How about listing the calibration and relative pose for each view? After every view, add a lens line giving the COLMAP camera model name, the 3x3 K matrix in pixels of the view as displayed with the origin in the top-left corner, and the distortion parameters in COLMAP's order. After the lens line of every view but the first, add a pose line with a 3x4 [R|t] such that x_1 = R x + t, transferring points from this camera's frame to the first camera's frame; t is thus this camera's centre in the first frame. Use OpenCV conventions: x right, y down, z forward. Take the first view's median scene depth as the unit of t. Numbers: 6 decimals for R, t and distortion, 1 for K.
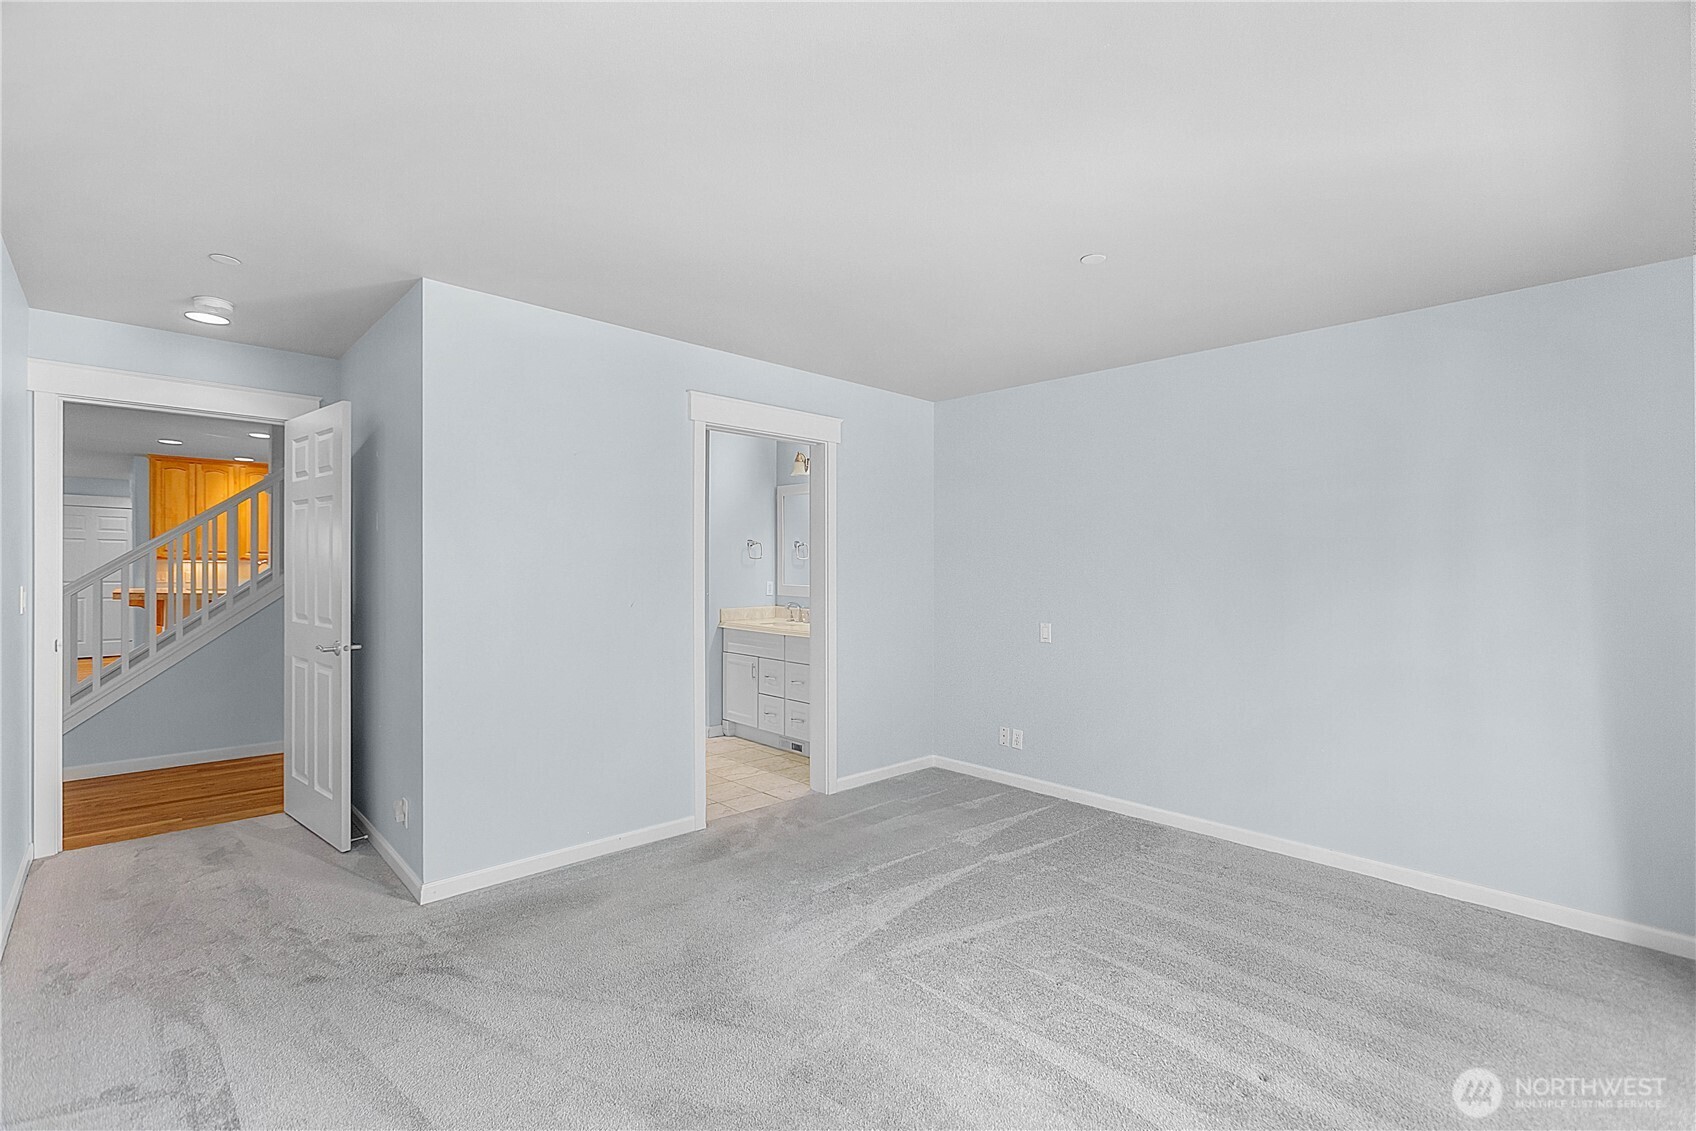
lens RADIAL K [[762.2, 0, 848.0], [0, 762.2, 565.5], [0, 0, 1]] dist [-0.021214, 0.016708]
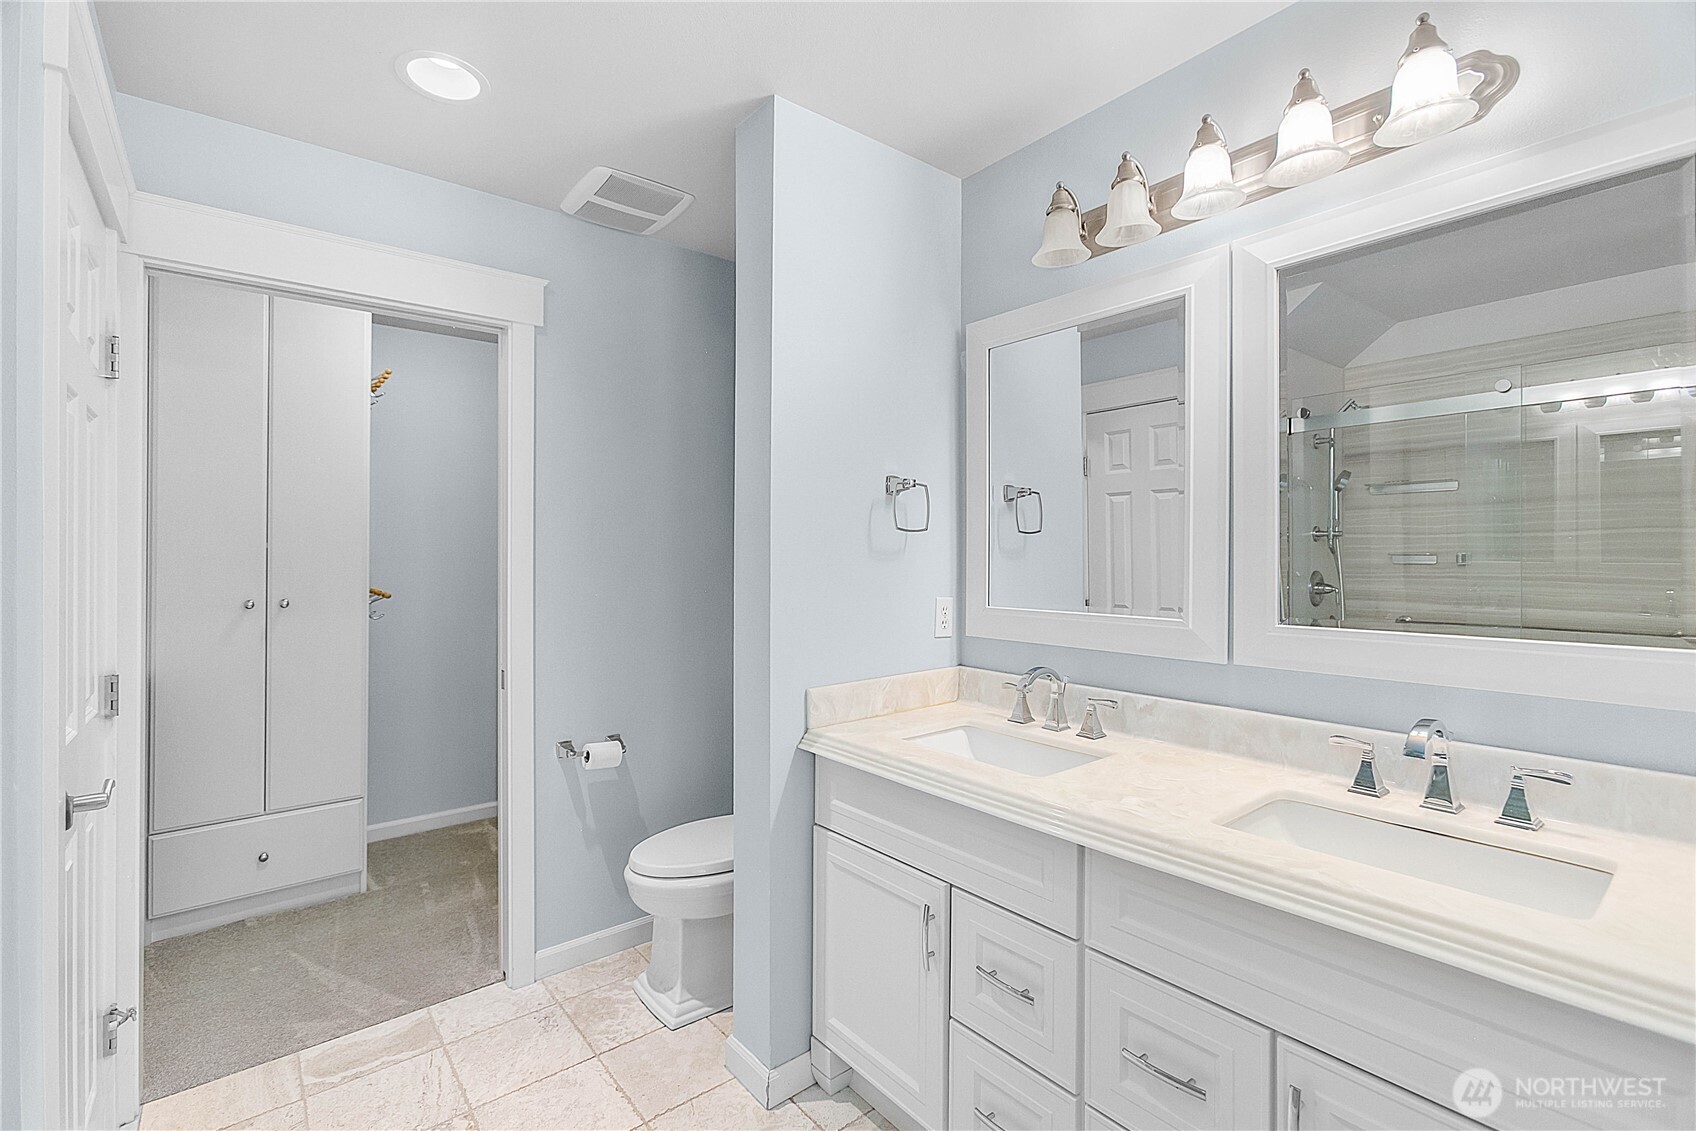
lens RADIAL K [[771.0, 0, 846.1], [0, 771.0, 550.9], [0, 0, 1]] dist [-0.002649, 0.016860]
pose [[0.996607, -0.000286, -0.082307, -0.180055], [0.000392, 0.999999, 0.001272, -0.001777], [0.082306, -0.001300, 0.996606, 0.981191]]
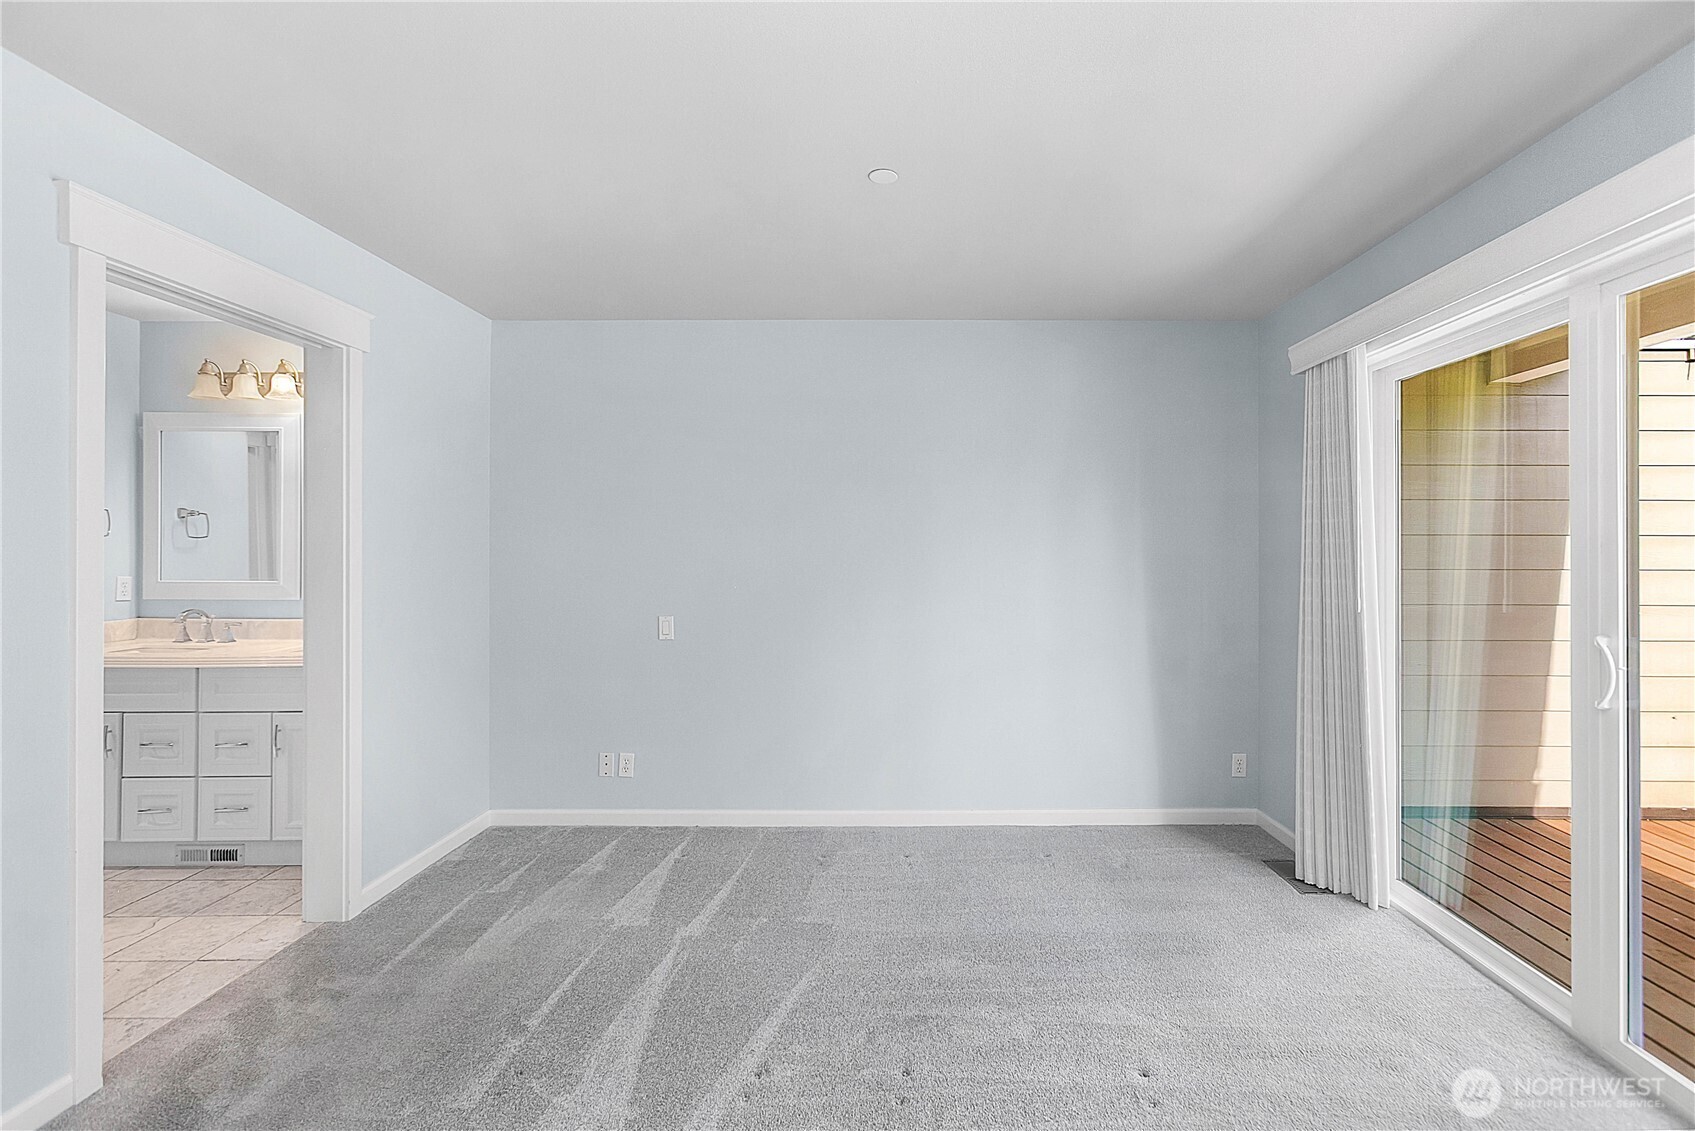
lens RADIAL K [[772.3, 0, 906.0], [0, 772.3, 539.7], [0, 0, 1]] dist [-0.014485, 0.009724]
pose [[0.686504, 0.000659, 0.727126, -0.181612], [0.006118, 0.999959, -0.006682, 0.000870], [-0.727100, 0.009036, 0.686472, 0.266113]]
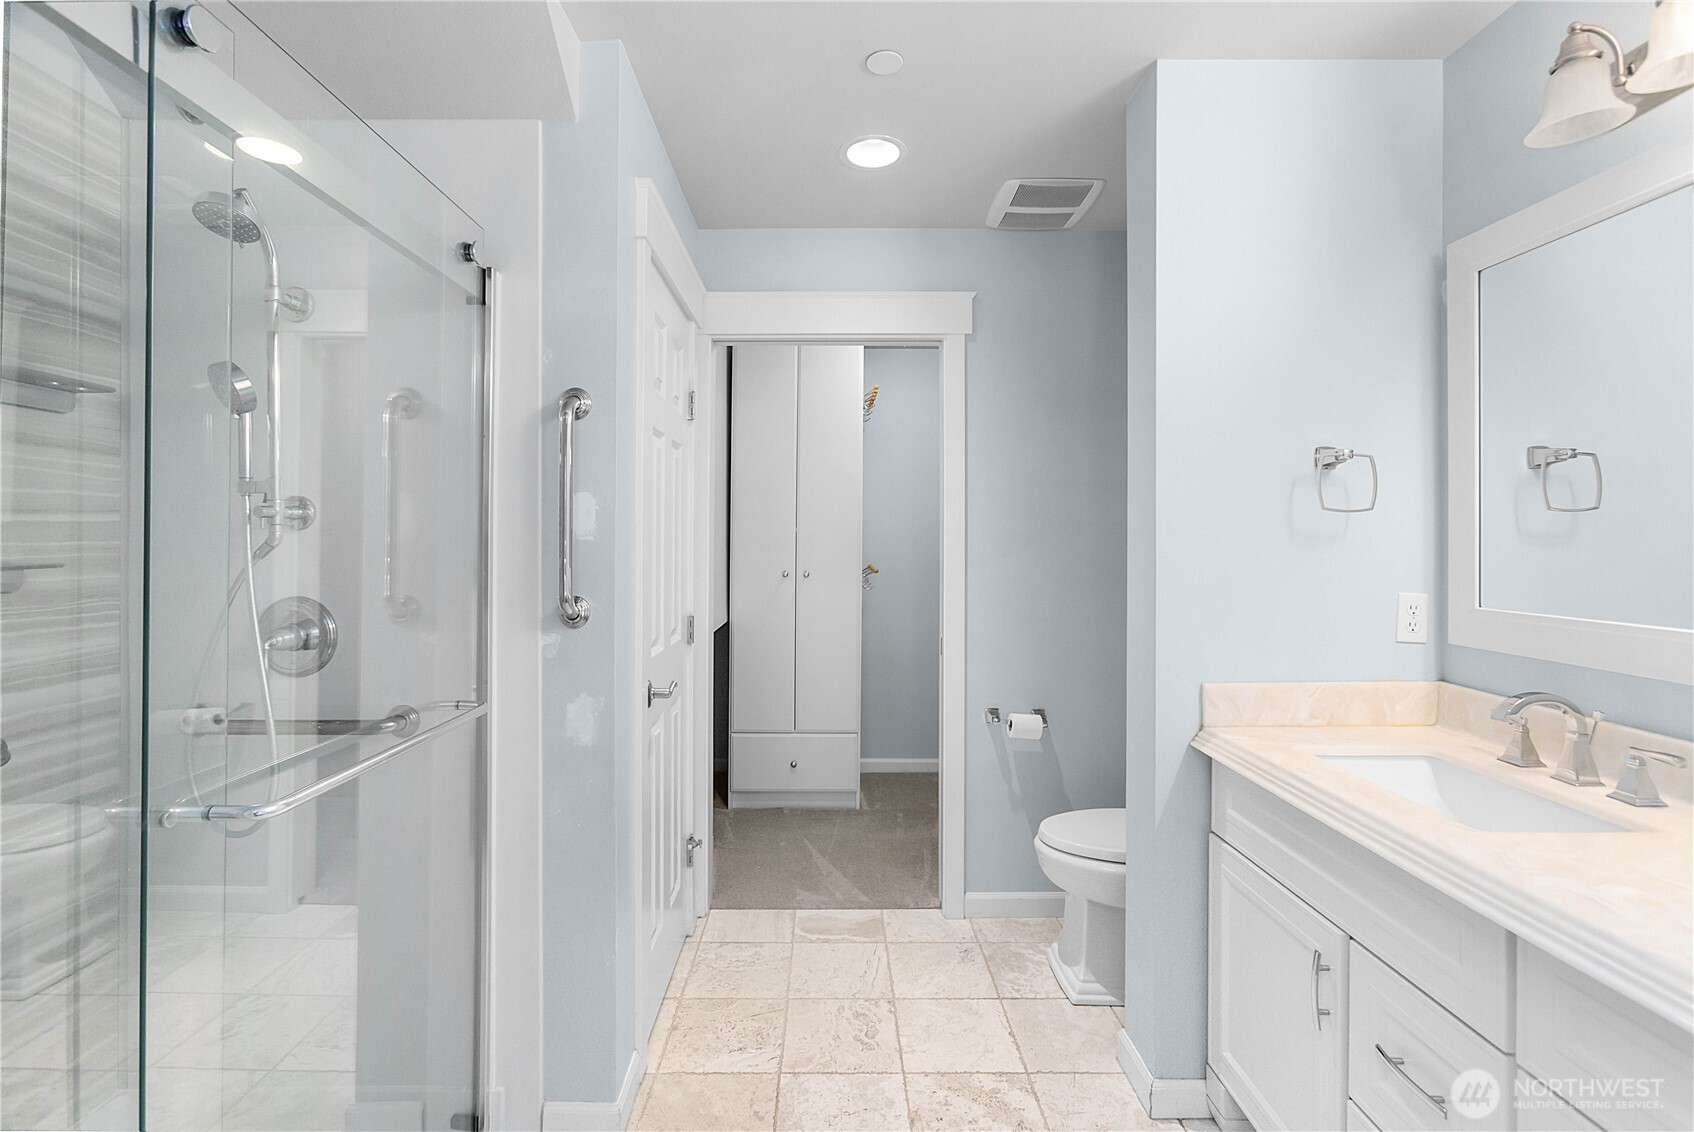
lens RADIAL K [[780.9, 0, 842.8], [0, 780.9, 530.1], [0, 0, 1]] dist [-0.000545, 0.017778]
pose [[0.732547, -0.003376, -0.680708, -0.090513], [-0.001417, 0.999978, -0.006485, -0.000318], [0.680715, 0.005715, 0.732526, 0.985839]]
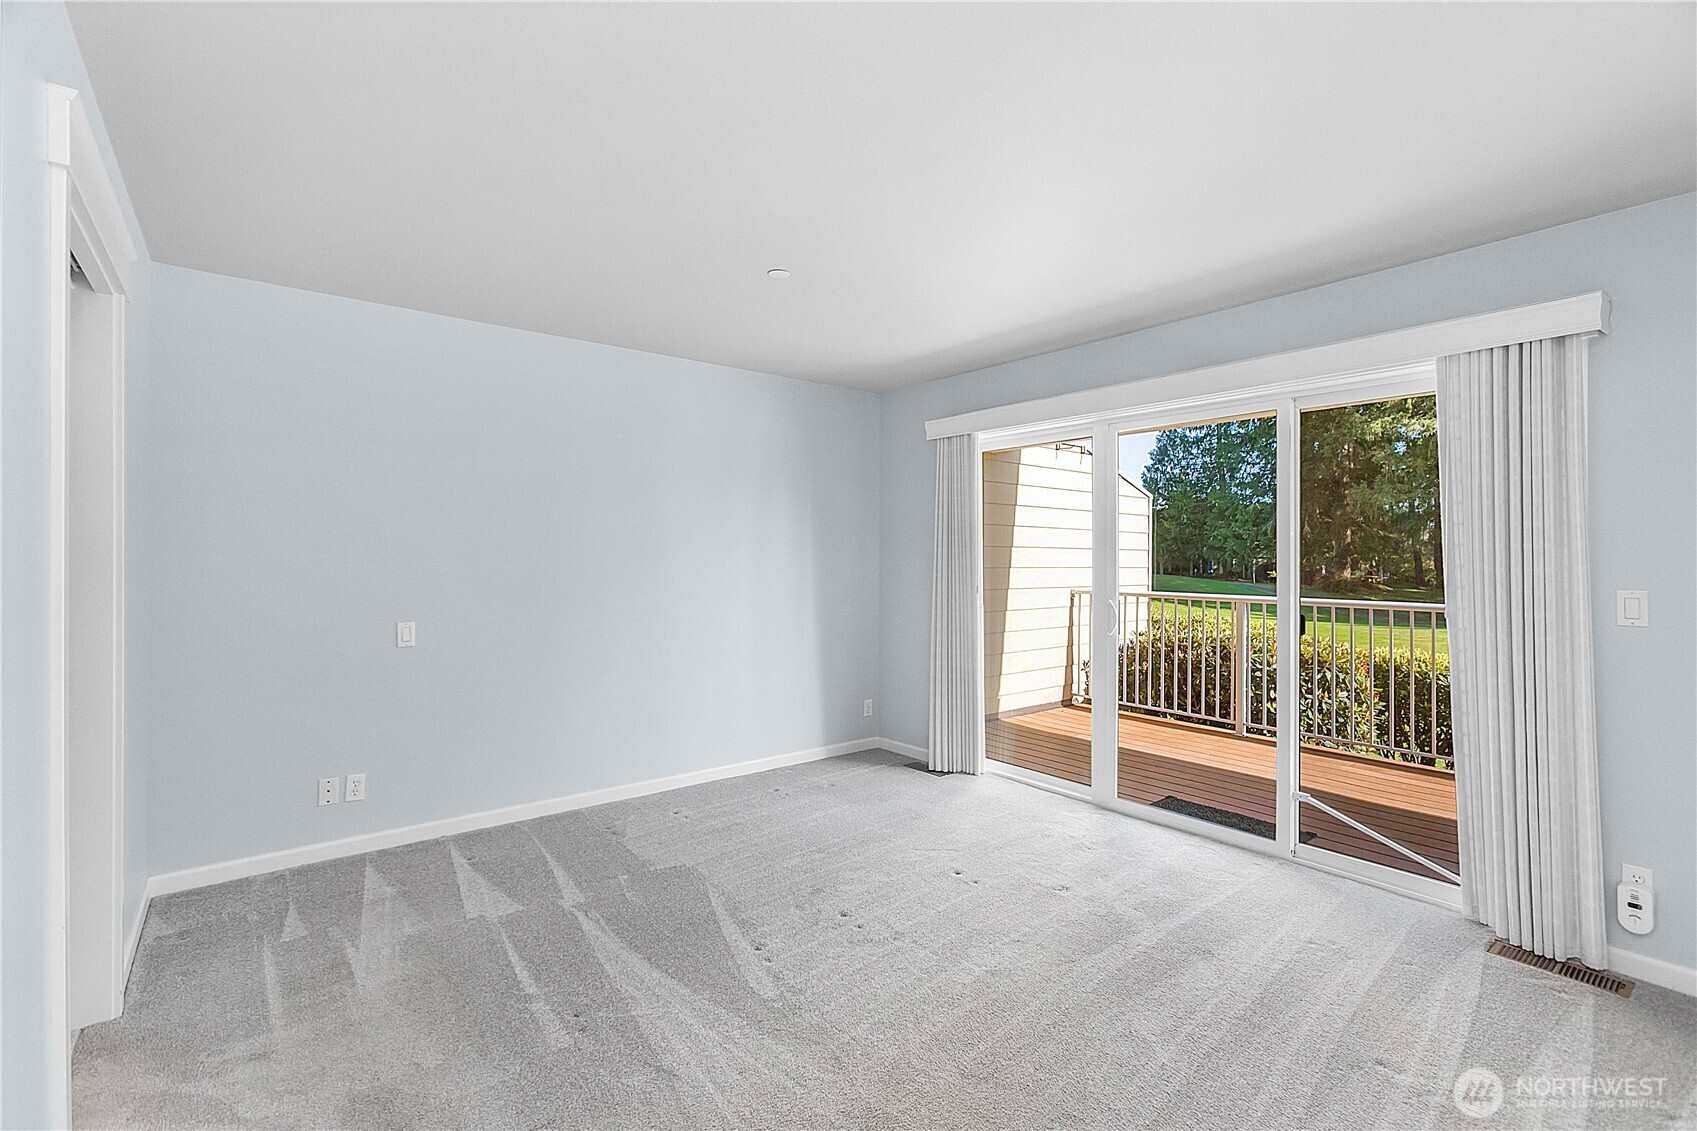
lens RADIAL K [[754.0, 0, 848.5], [0, 754.0, 565.5], [0, 0, 1]] dist [-0.016739, 0.015832]
pose [[0.078109, -0.019610, 0.996752, -0.502220], [-0.006266, 0.999777, 0.020161, 0.000713], [-0.996925, -0.007821, 0.077969, 0.543037]]
